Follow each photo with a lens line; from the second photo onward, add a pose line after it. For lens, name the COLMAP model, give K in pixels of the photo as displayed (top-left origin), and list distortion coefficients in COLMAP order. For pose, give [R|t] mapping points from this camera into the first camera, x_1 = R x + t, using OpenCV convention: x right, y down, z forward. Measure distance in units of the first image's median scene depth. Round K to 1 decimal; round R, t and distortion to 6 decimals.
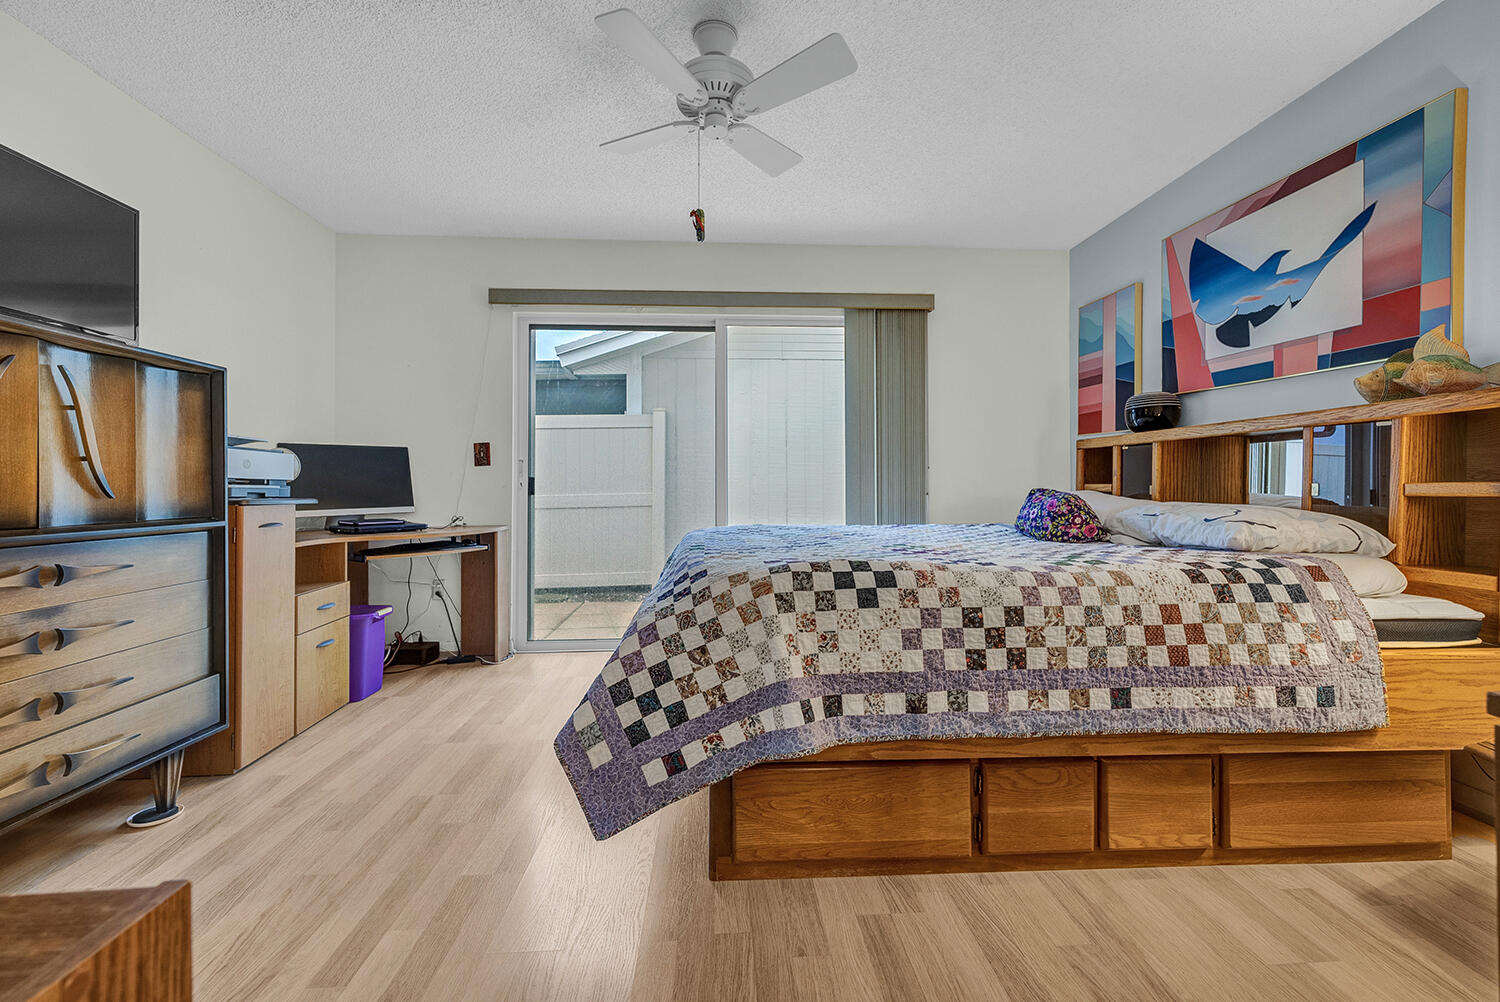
lens RADIAL K [[626.0, 0, 749.8], [0, 626.0, 483.7], [0, 0, 1]] dist [-0.002484, -0.000643]
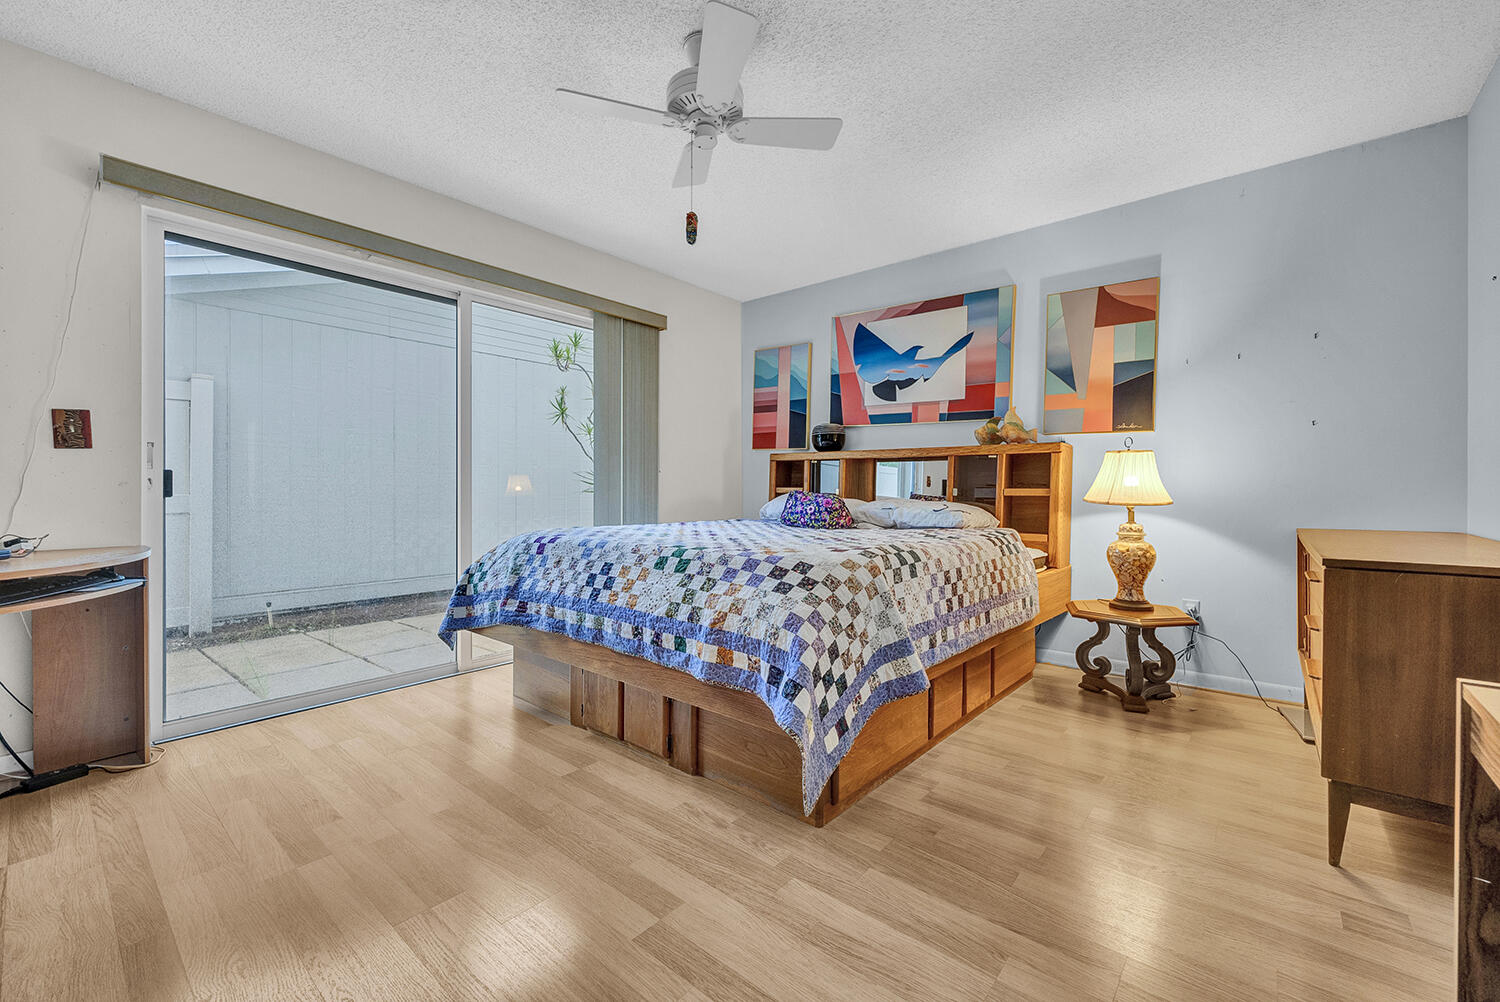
lens RADIAL K [[610.9, 0, 753.0], [0, 610.9, 497.7], [0, 0, 1]] dist [-0.000480, 0.000372]
pose [[0.693525, -0.003659, 0.720423, -0.589895], [-0.010561, 0.999828, 0.015244, 0.004153], [-0.720355, -0.018181, 0.693368, 0.193211]]
